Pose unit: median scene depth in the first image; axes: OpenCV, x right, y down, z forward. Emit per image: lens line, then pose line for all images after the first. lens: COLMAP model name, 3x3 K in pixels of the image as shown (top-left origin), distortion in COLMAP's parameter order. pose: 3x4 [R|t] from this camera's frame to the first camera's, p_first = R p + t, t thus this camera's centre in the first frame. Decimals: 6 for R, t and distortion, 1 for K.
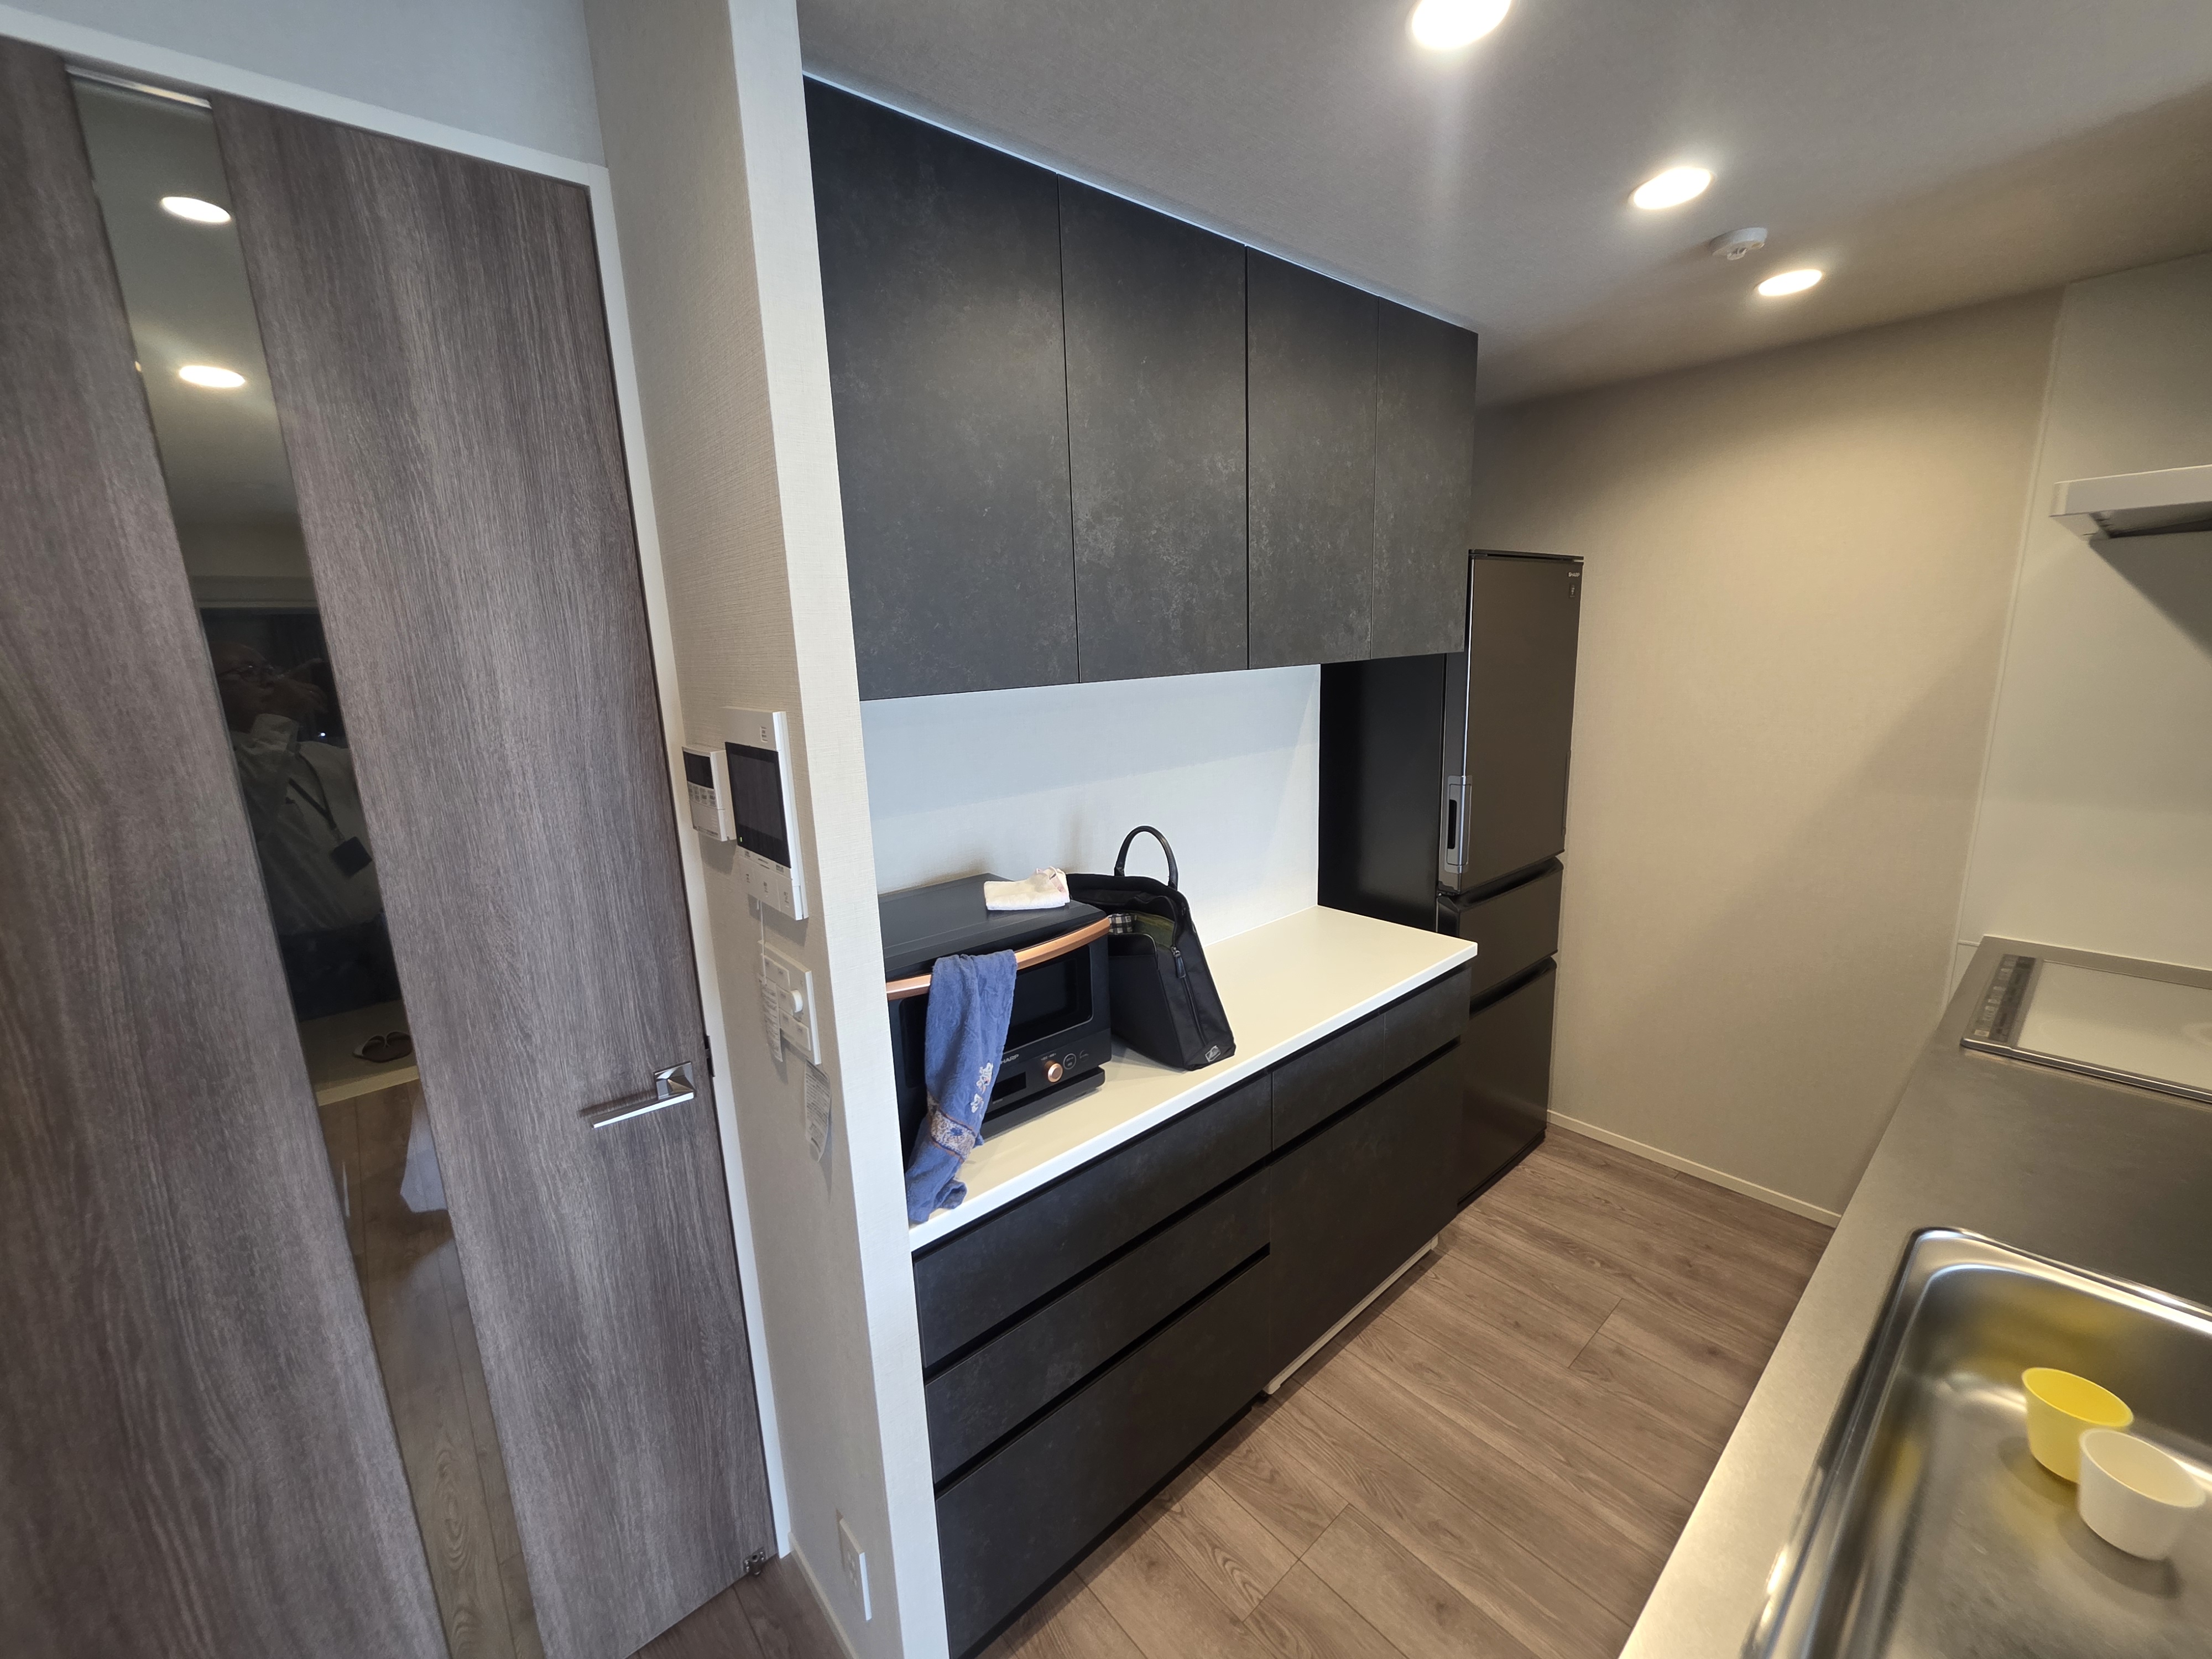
lens RADIAL K [[888.7, 0, 1102.3], [0, 888.7, 832.7], [0, 0, 1]] dist [0.001775, 0.000412]
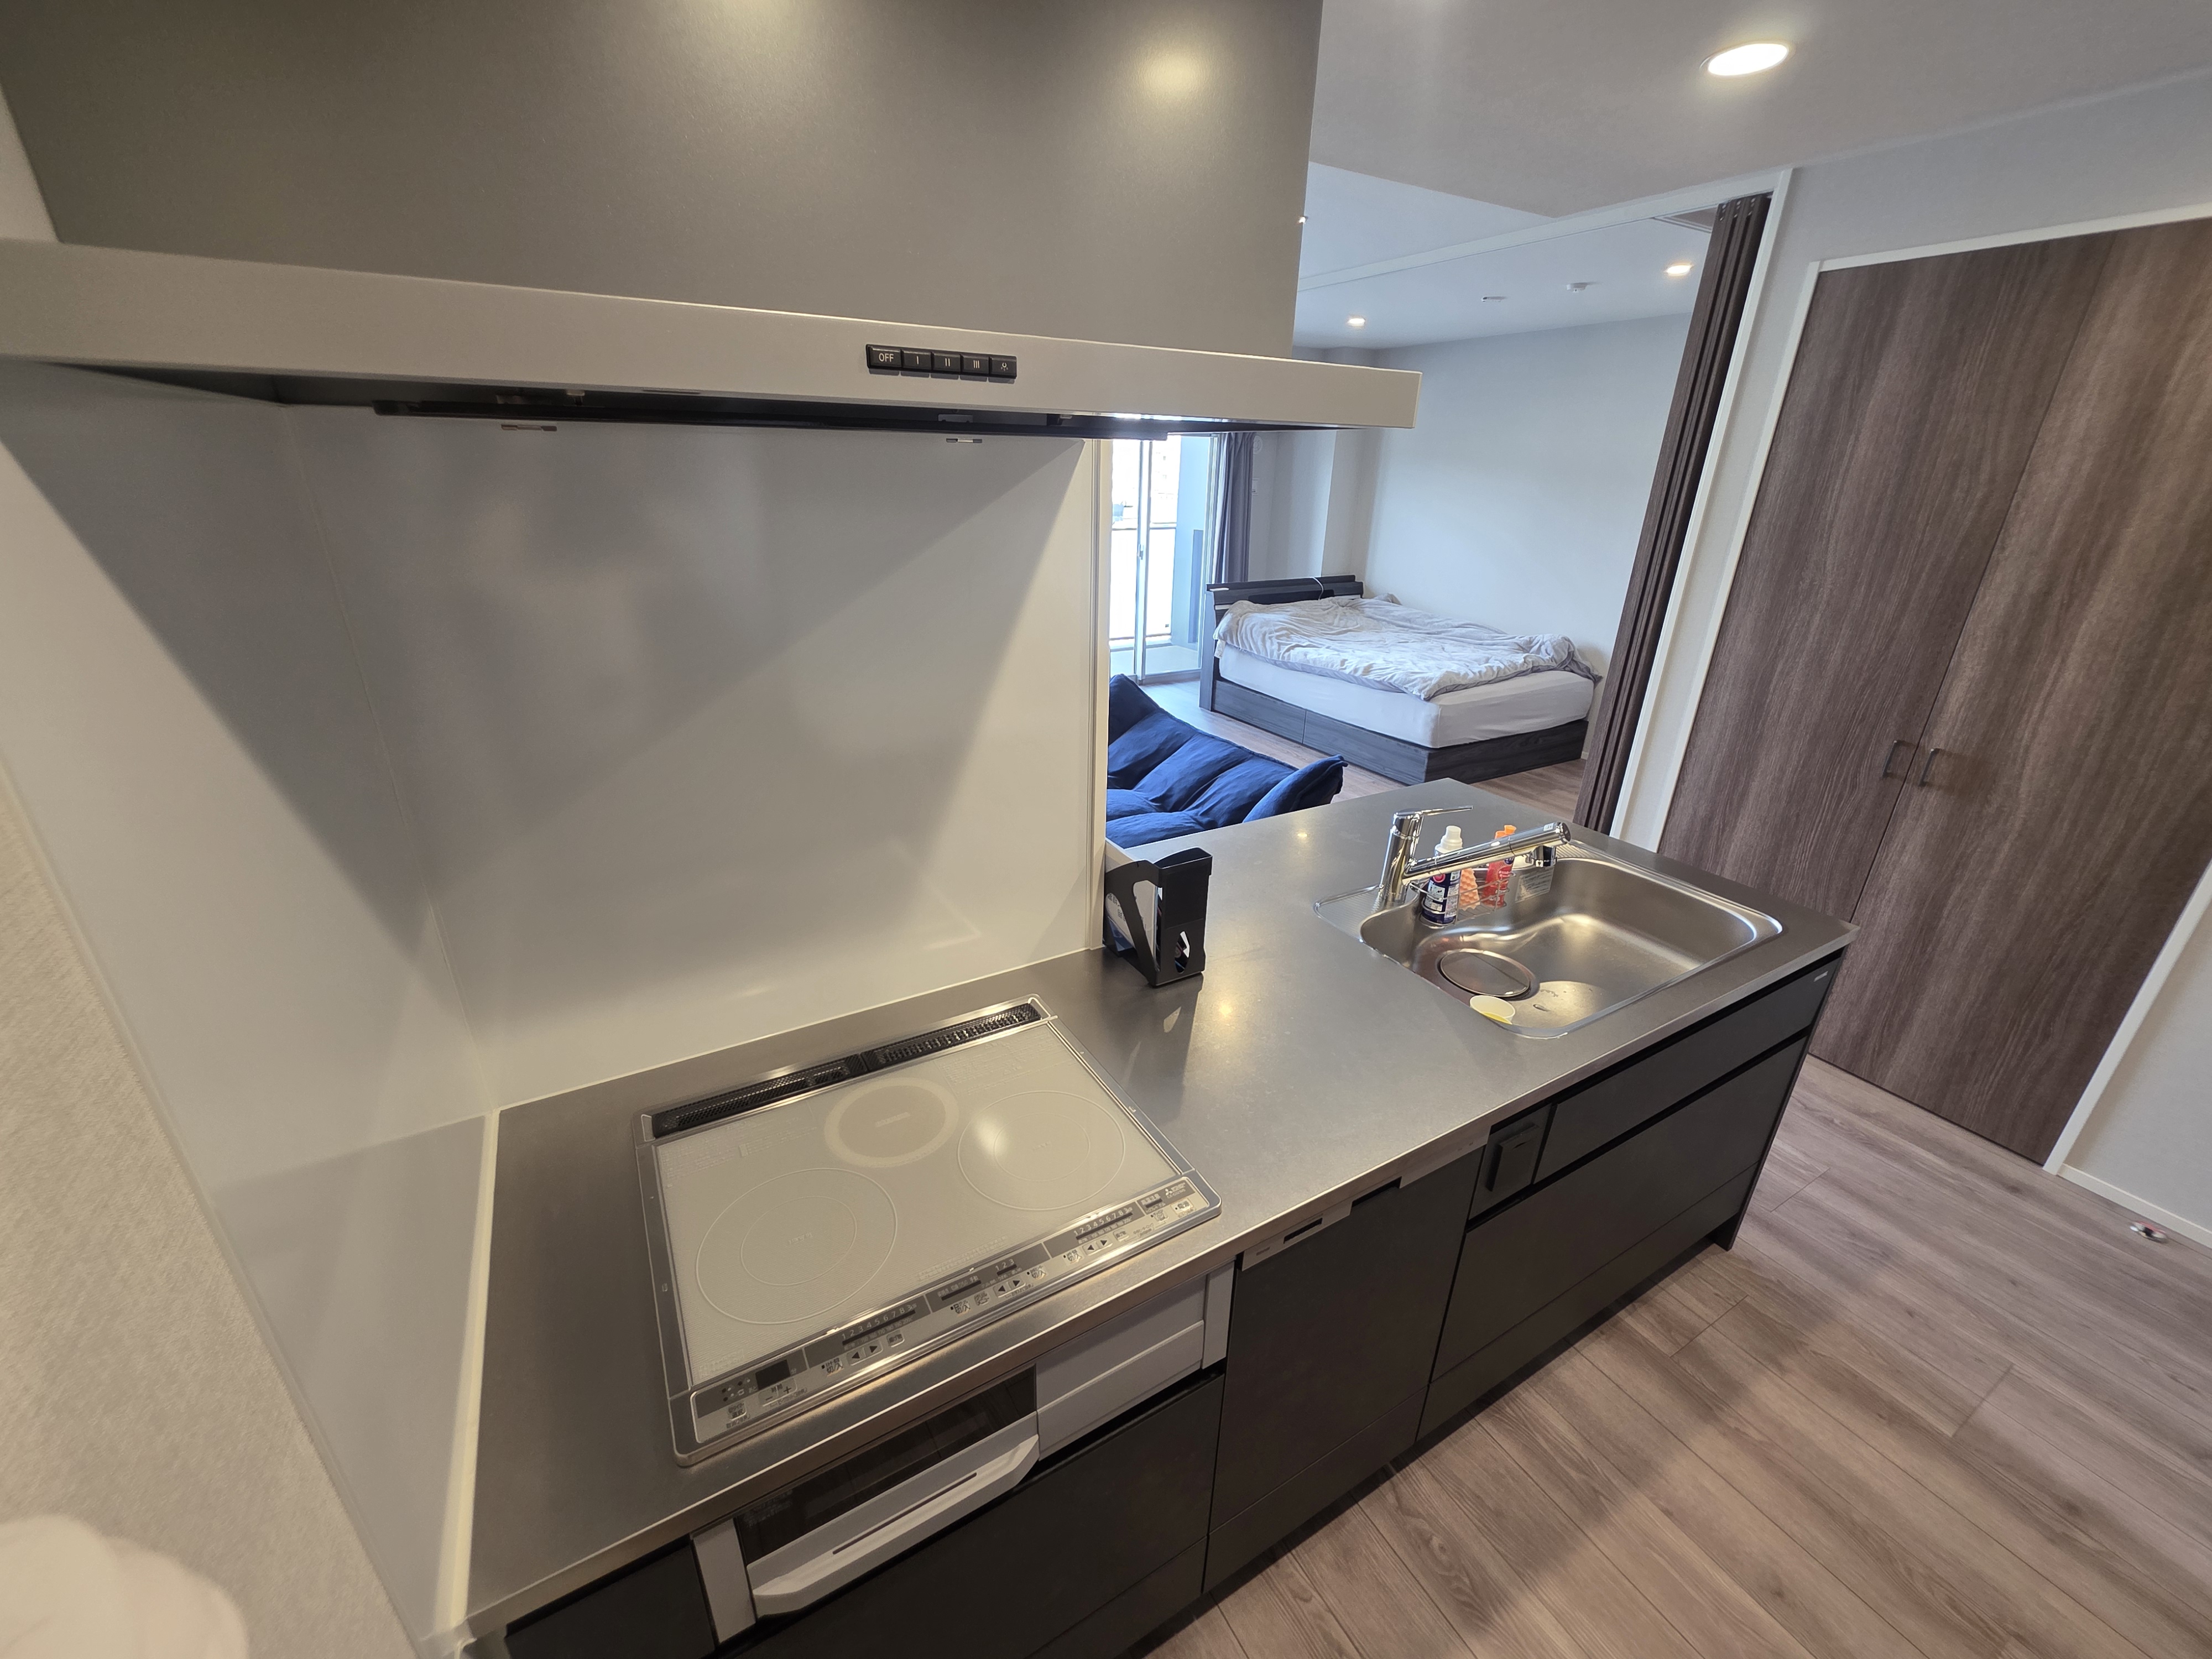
lens RADIAL K [[888.7, 0, 1100.4], [0, 888.7, 833.2], [0, 0, 1]] dist [0.001775, 0.000412]
pose [[-0.981978, -0.043175, 0.183998, 1.035323], [0.067990, 0.827679, 0.557068, -0.444367], [-0.176343, 0.559539, -0.809827, 1.560356]]
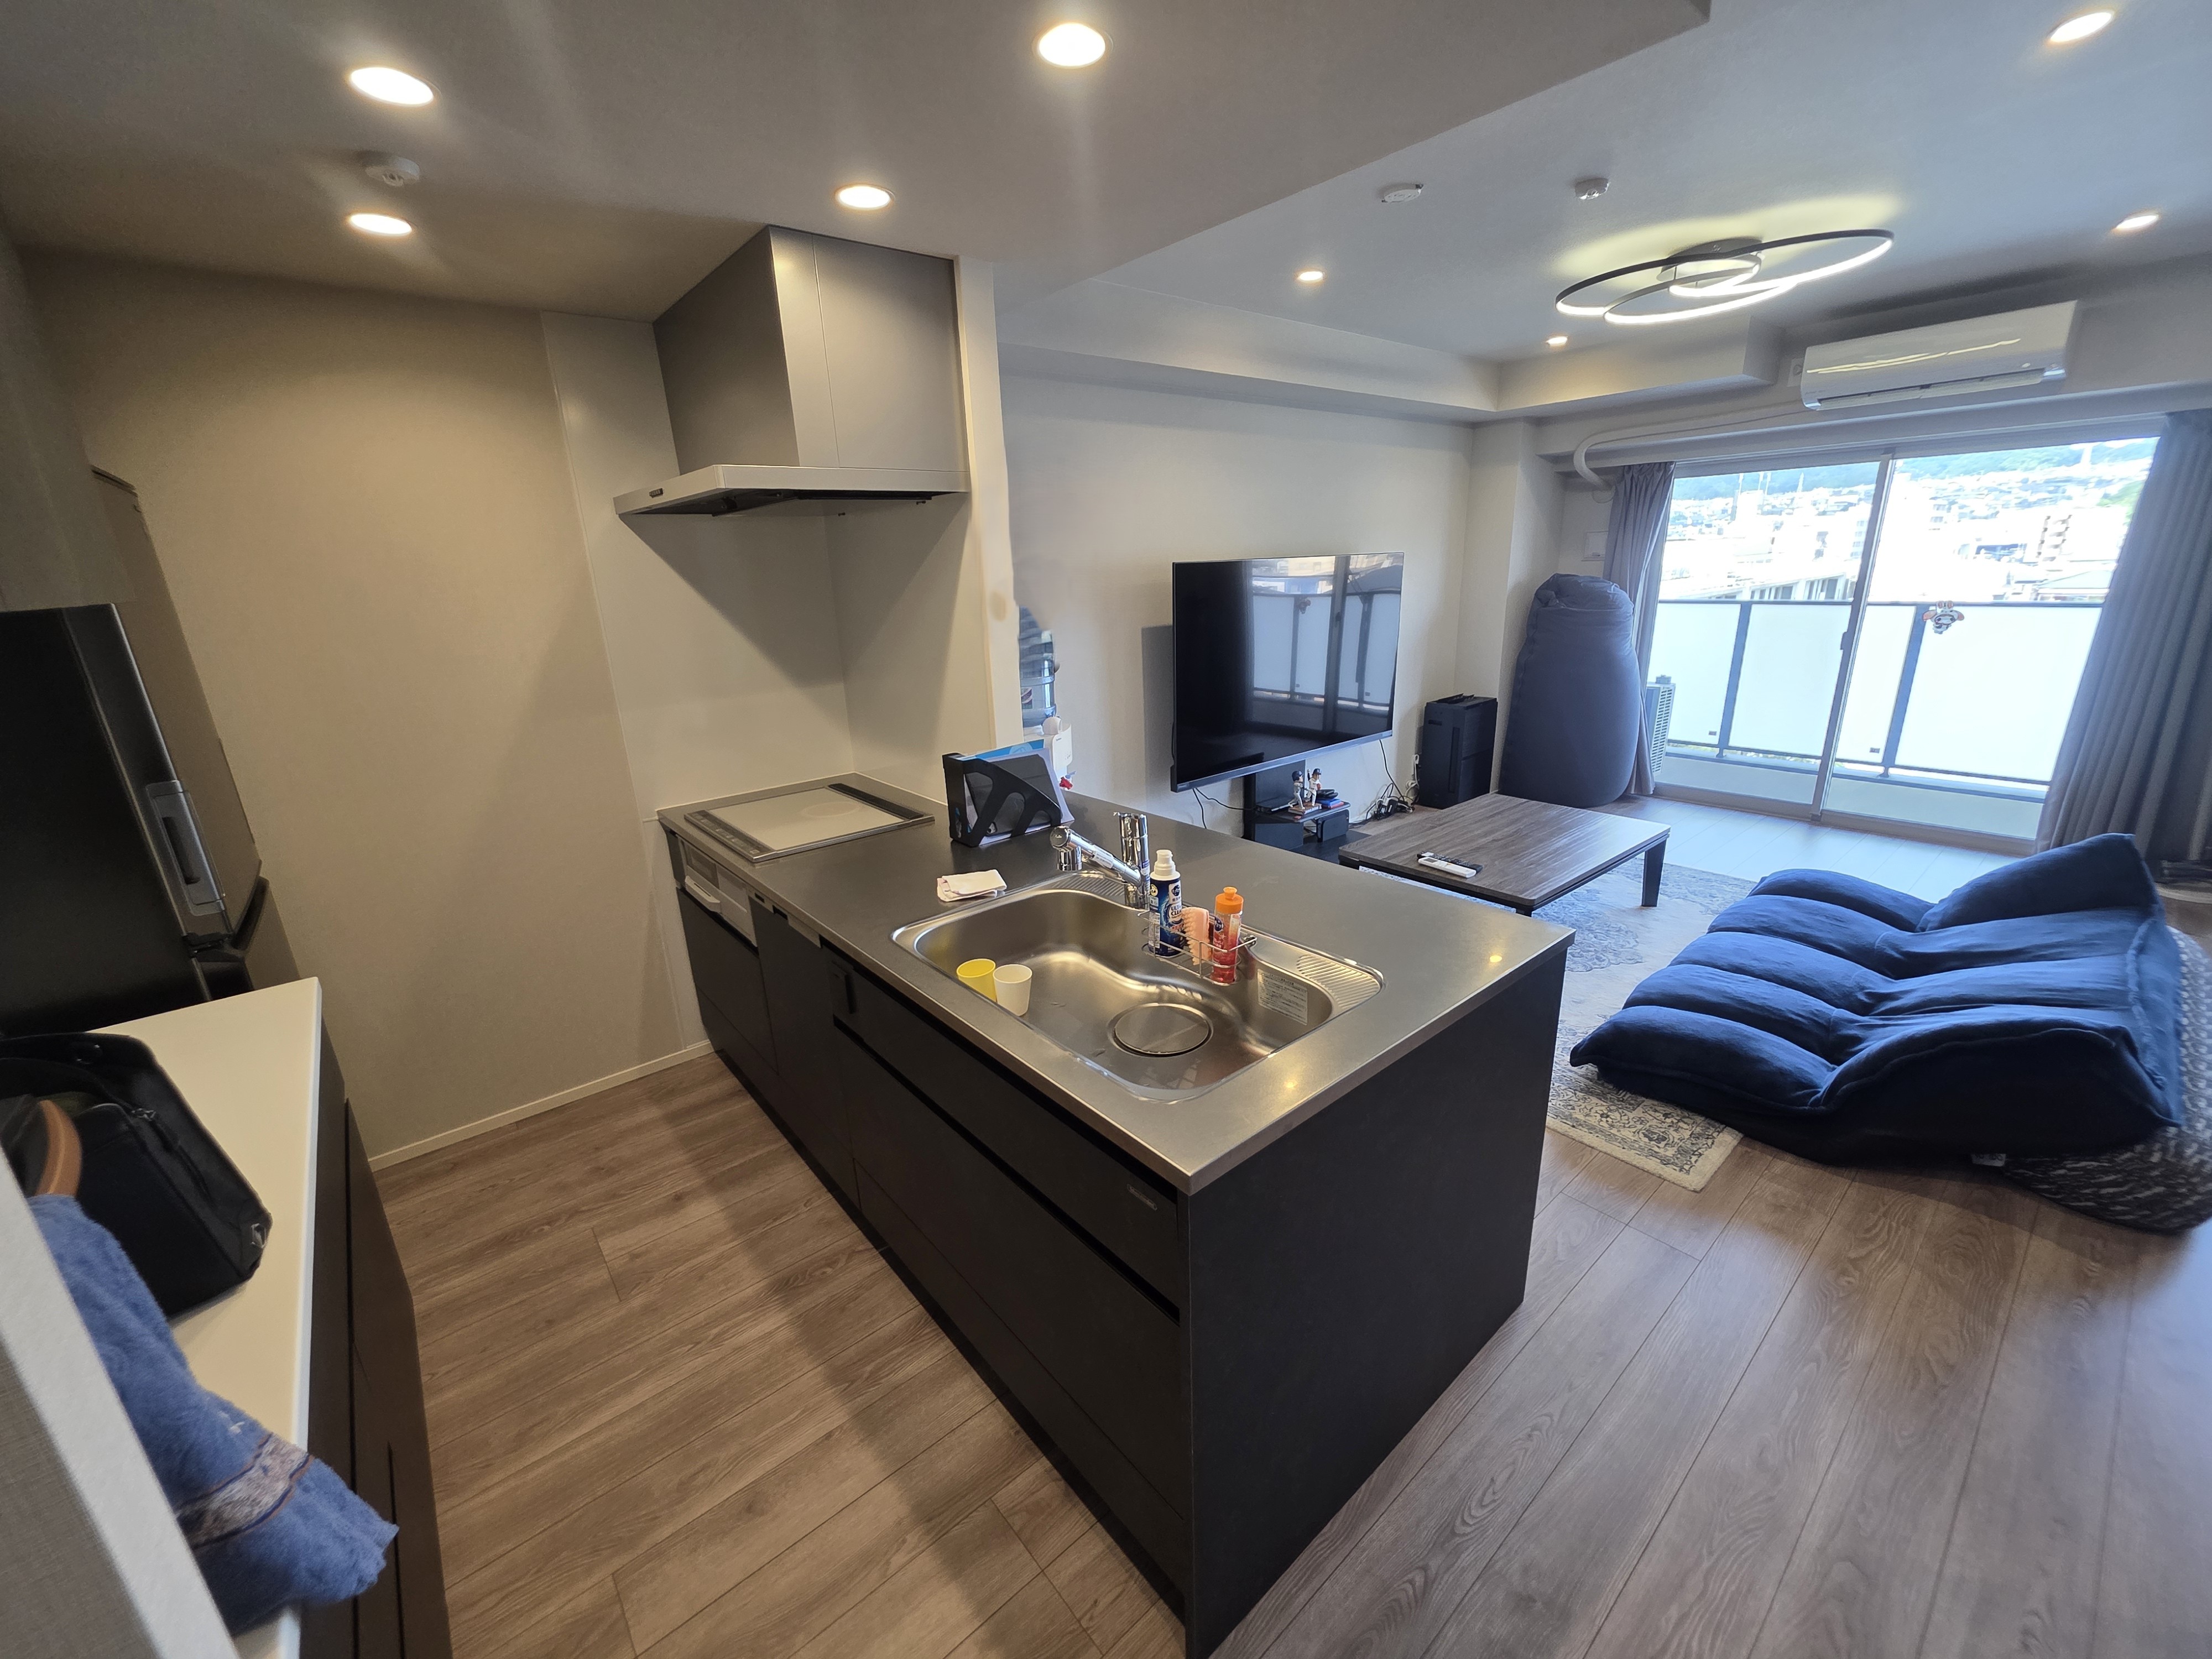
lens RADIAL K [[888.7, 0, 1101.8], [0, 888.7, 831.1], [0, 0, 1]] dist [0.001775, 0.000412]
pose [[0.018799, -0.253528, 0.967145, -0.441902], [0.249287, 0.937955, 0.241031, -0.016613], [-0.968247, 0.236565, 0.080834, 0.358475]]
